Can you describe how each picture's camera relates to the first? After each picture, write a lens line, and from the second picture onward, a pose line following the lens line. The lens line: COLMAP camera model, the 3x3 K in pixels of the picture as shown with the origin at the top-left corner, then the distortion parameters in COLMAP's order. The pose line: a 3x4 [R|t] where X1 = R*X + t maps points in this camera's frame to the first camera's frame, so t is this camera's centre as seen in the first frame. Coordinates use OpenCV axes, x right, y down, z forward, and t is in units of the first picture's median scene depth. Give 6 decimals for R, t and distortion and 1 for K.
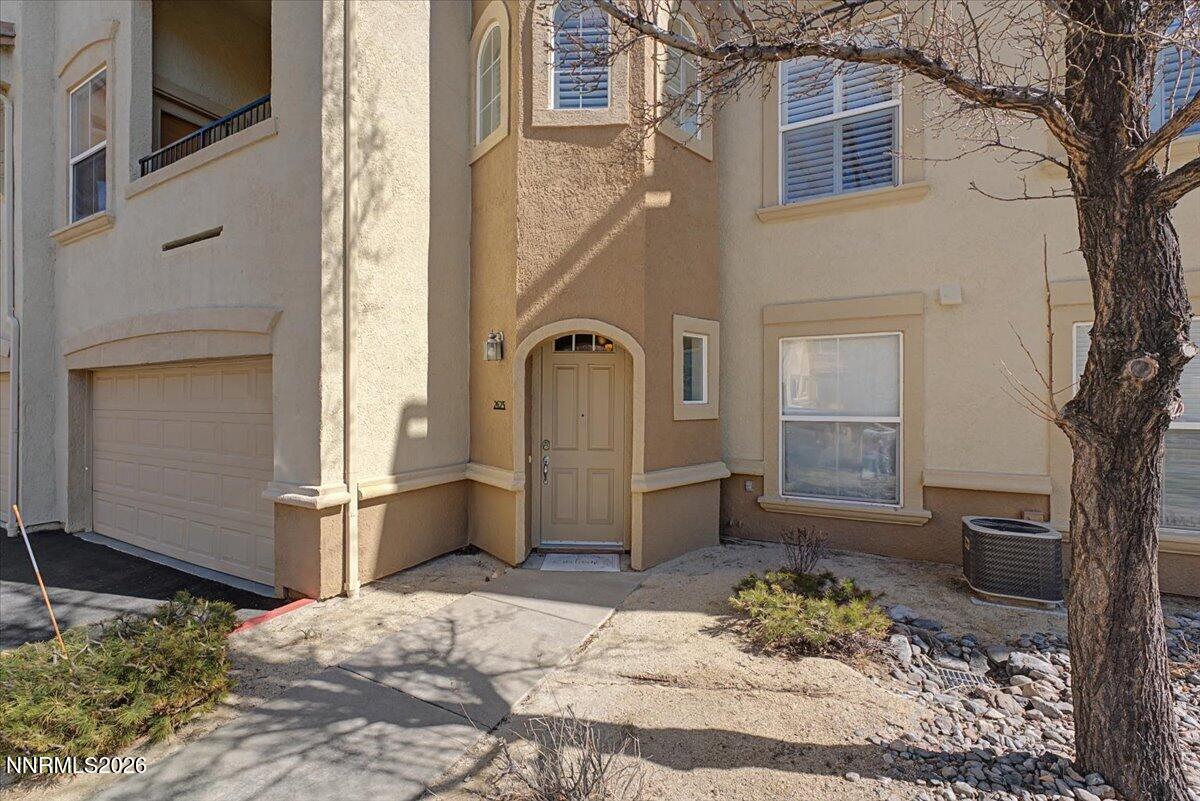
lens RADIAL K [[480.2, 0, 600.1], [0, 480.2, 398.0], [0, 0, 1]] dist [-0.003866, 0.000092]
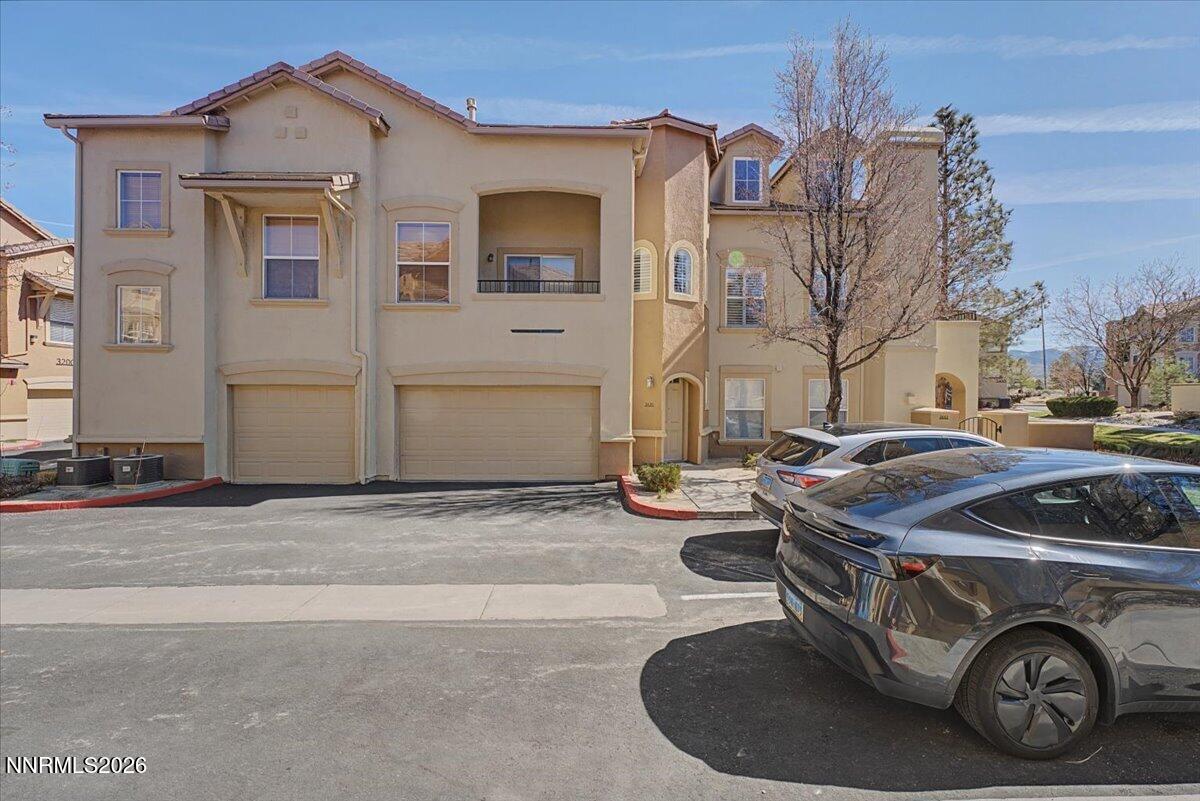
lens RADIAL K [[480.2, 0, 600.1], [0, 480.2, 398.0], [0, 0, 1]] dist [-0.003866, 0.000092]
pose [[0.883260, 0.001329, 0.468883, -1.705659], [-0.007918, 0.999896, 0.012081, -0.051472], [-0.468818, -0.014383, 0.883178, -1.155822]]
